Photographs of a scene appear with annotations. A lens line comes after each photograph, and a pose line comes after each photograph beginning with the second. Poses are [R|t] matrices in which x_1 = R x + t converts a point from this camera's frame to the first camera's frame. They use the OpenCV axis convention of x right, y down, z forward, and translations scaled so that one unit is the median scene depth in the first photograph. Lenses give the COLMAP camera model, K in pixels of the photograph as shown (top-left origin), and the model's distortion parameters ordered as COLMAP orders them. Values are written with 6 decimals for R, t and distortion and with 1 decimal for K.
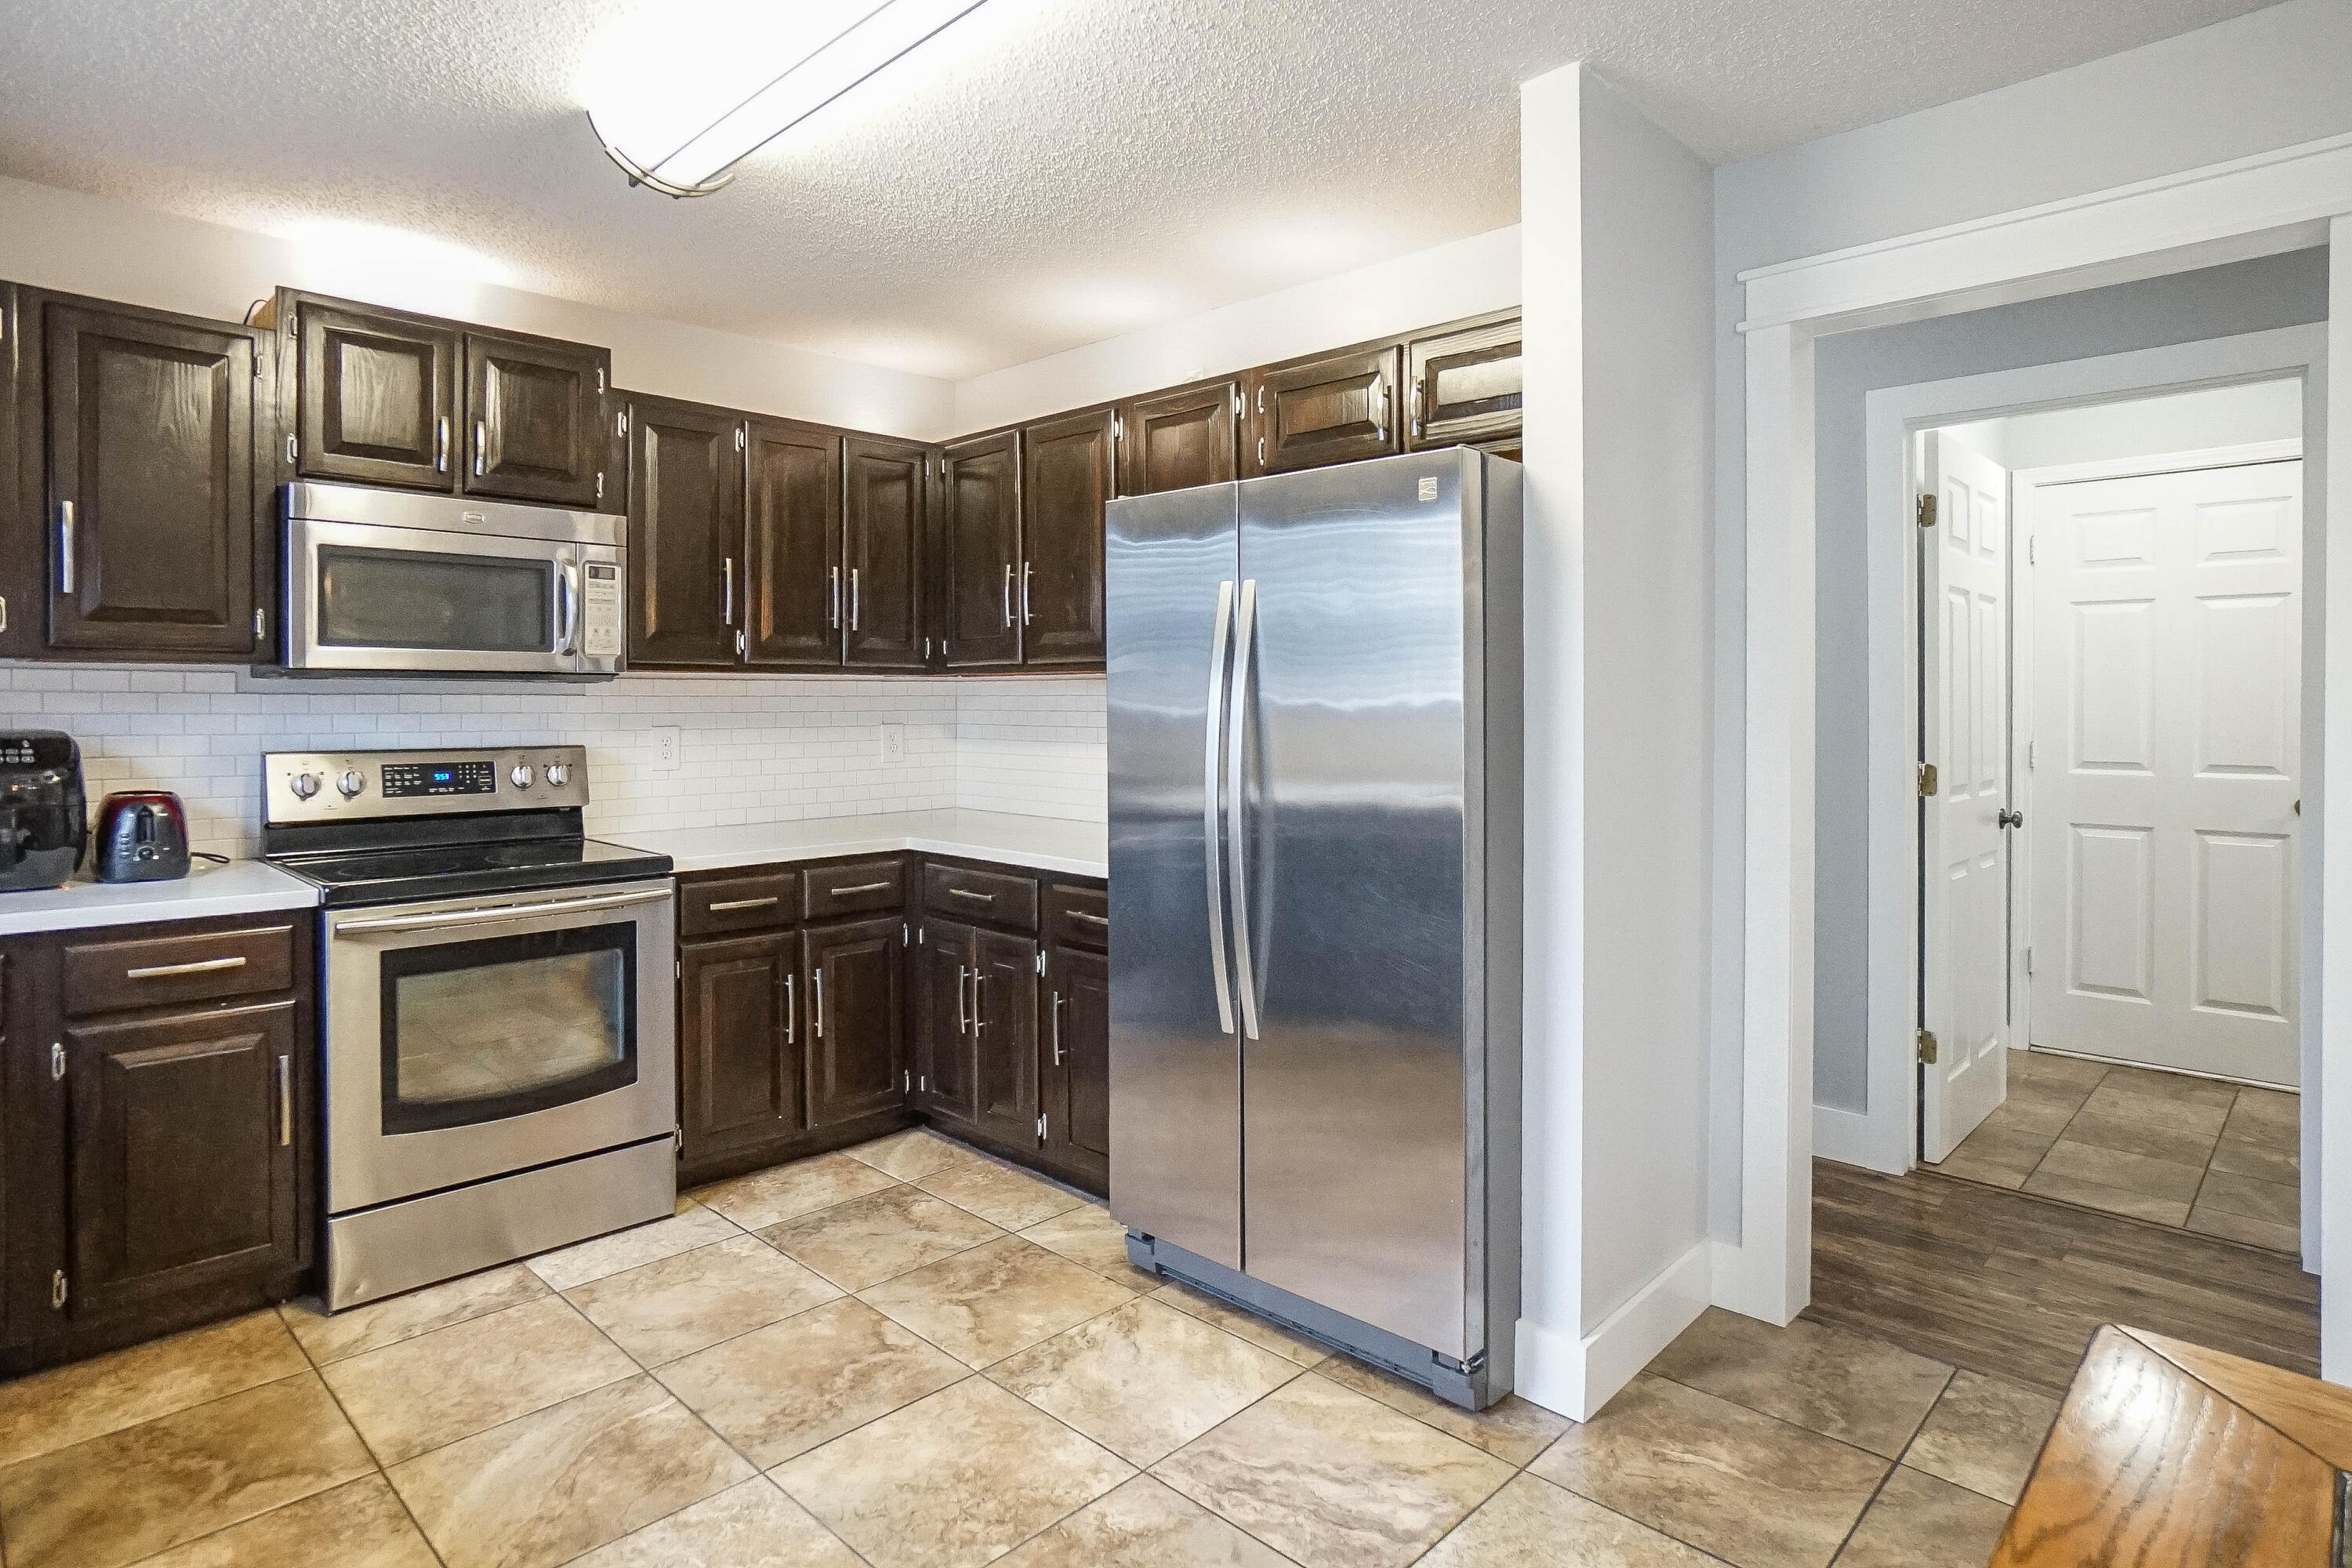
lens RADIAL K [[1265.5, 0, 1177.5], [0, 1265.5, 707.9], [0, 0, 1]] dist [-0.044218, 0.018309]
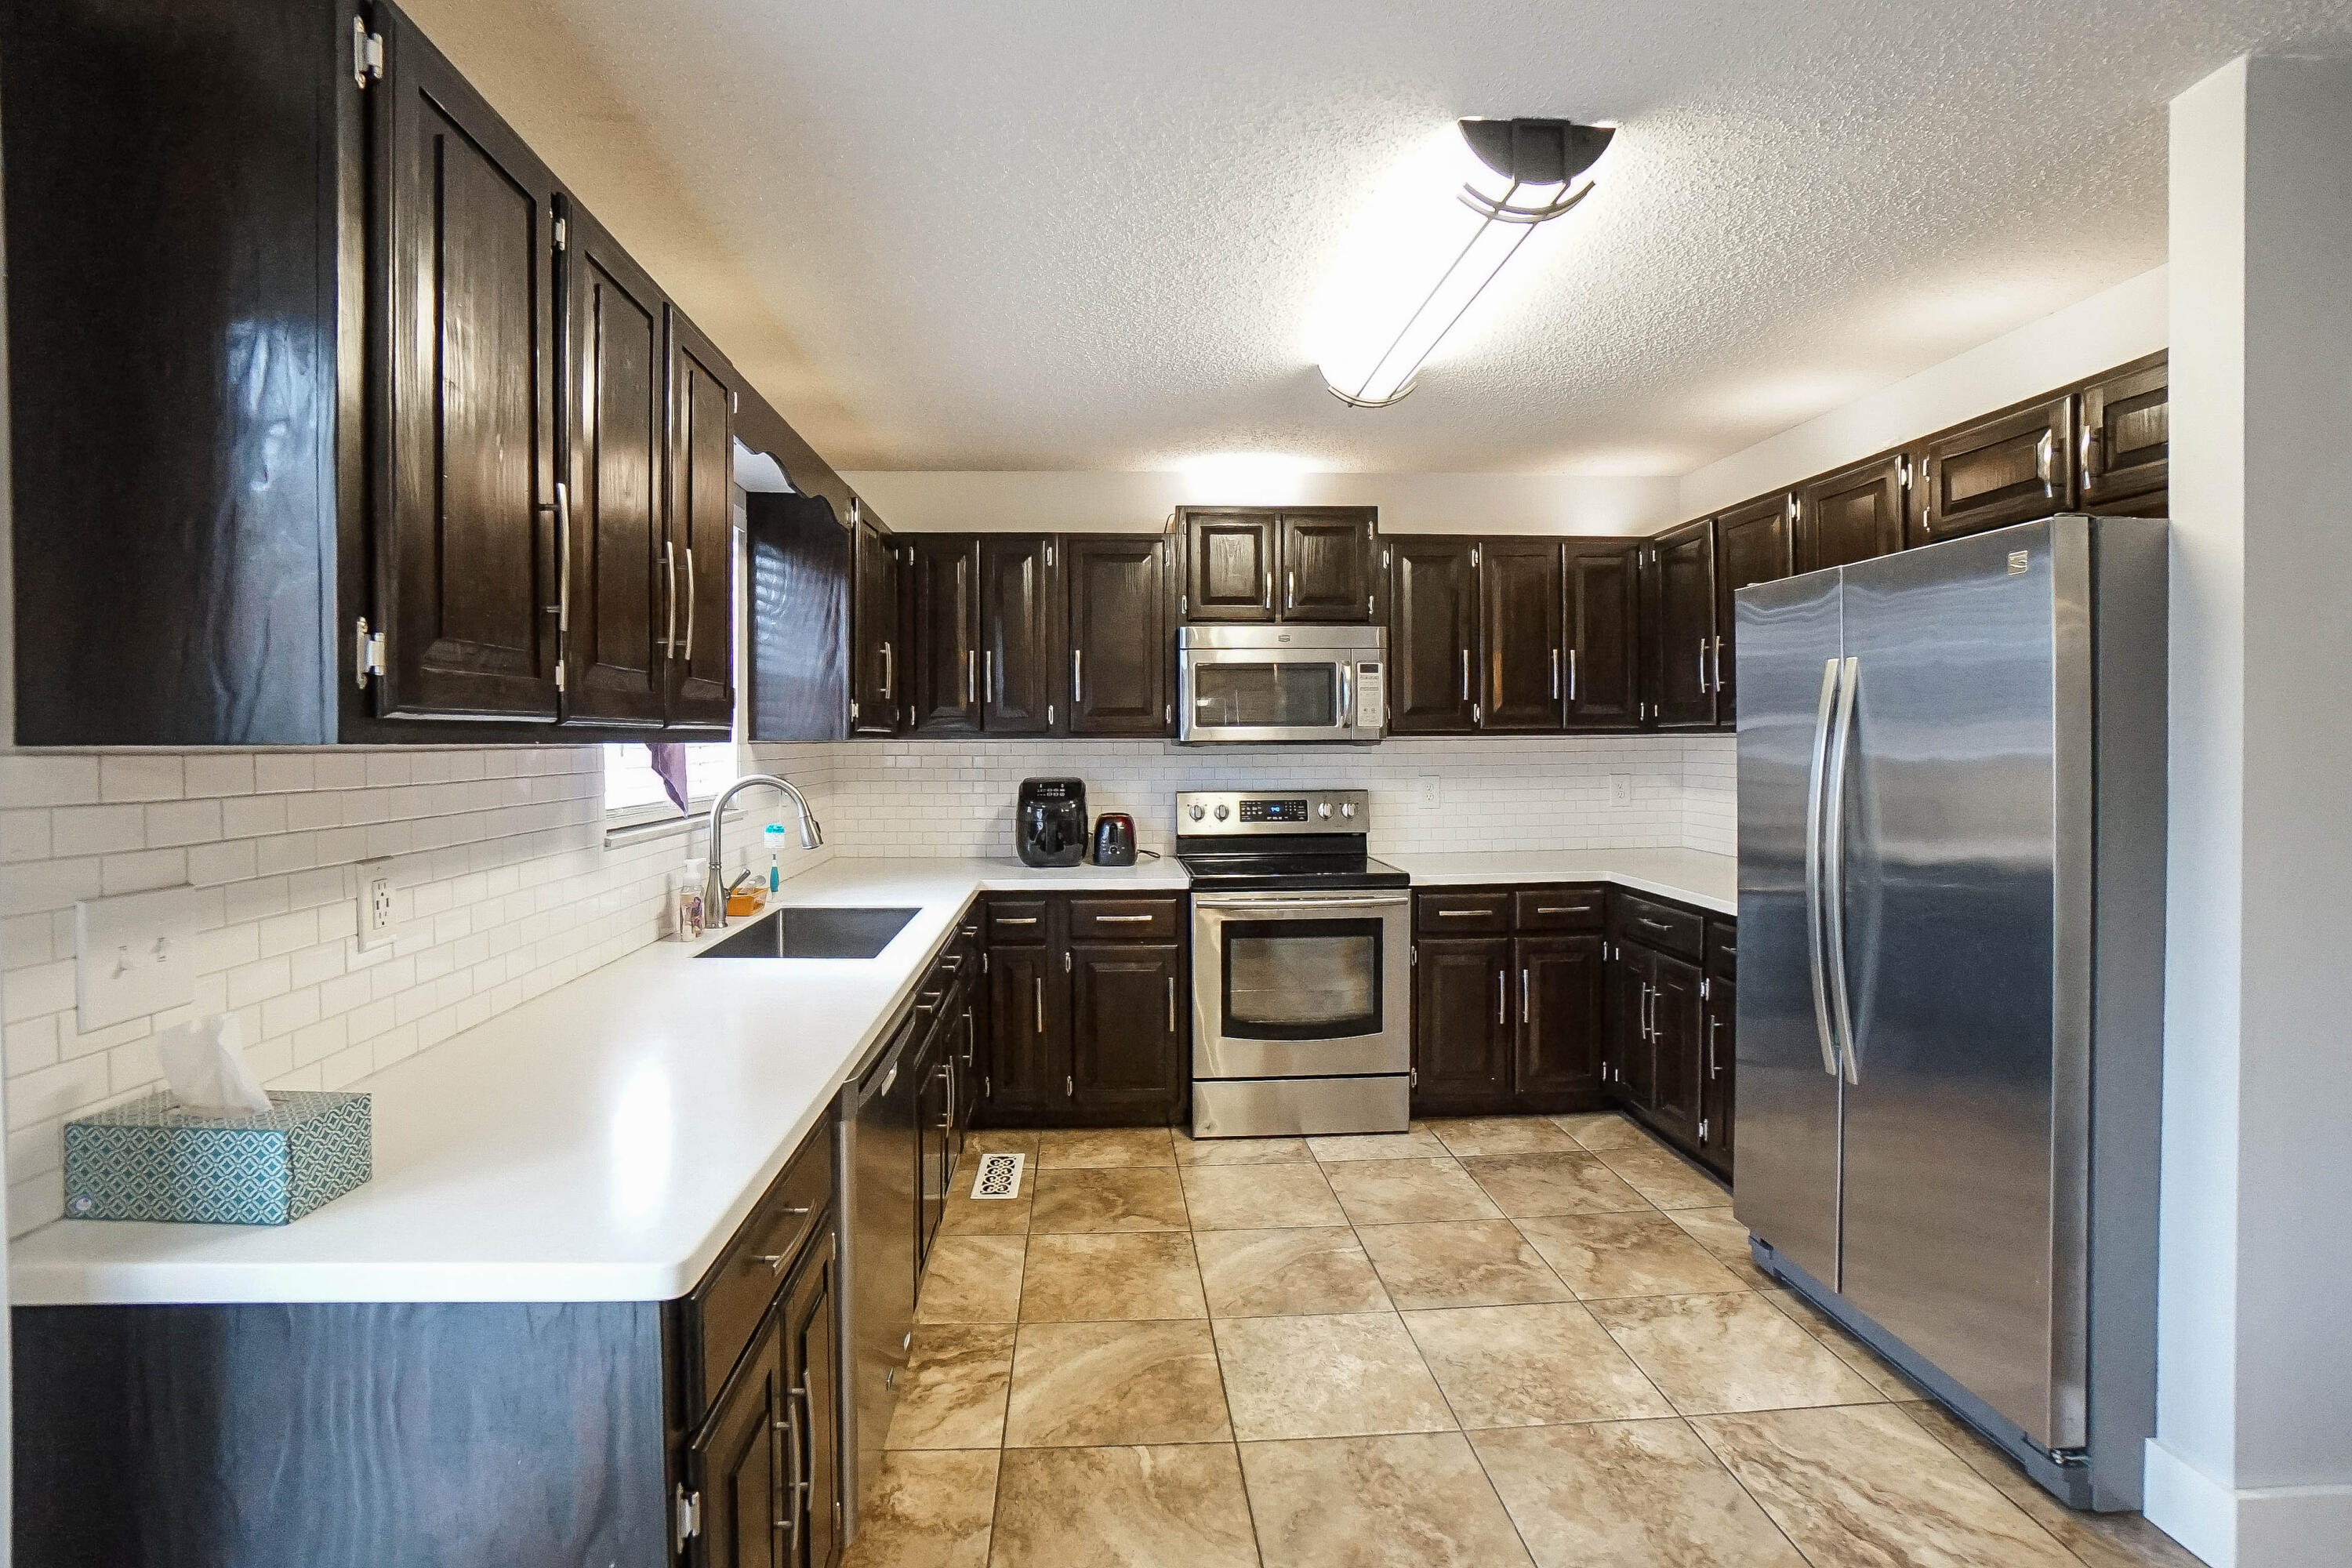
lens RADIAL K [[1068.9, 0, 1160.1], [0, 1068.9, 761.1], [0, 0, 1]] dist [-0.051220, 0.012869]
pose [[0.735067, 0.006847, -0.677960, 0.217117], [0.005057, 0.999866, 0.015581, -0.028483], [0.677976, -0.014882, 0.734933, -0.049526]]
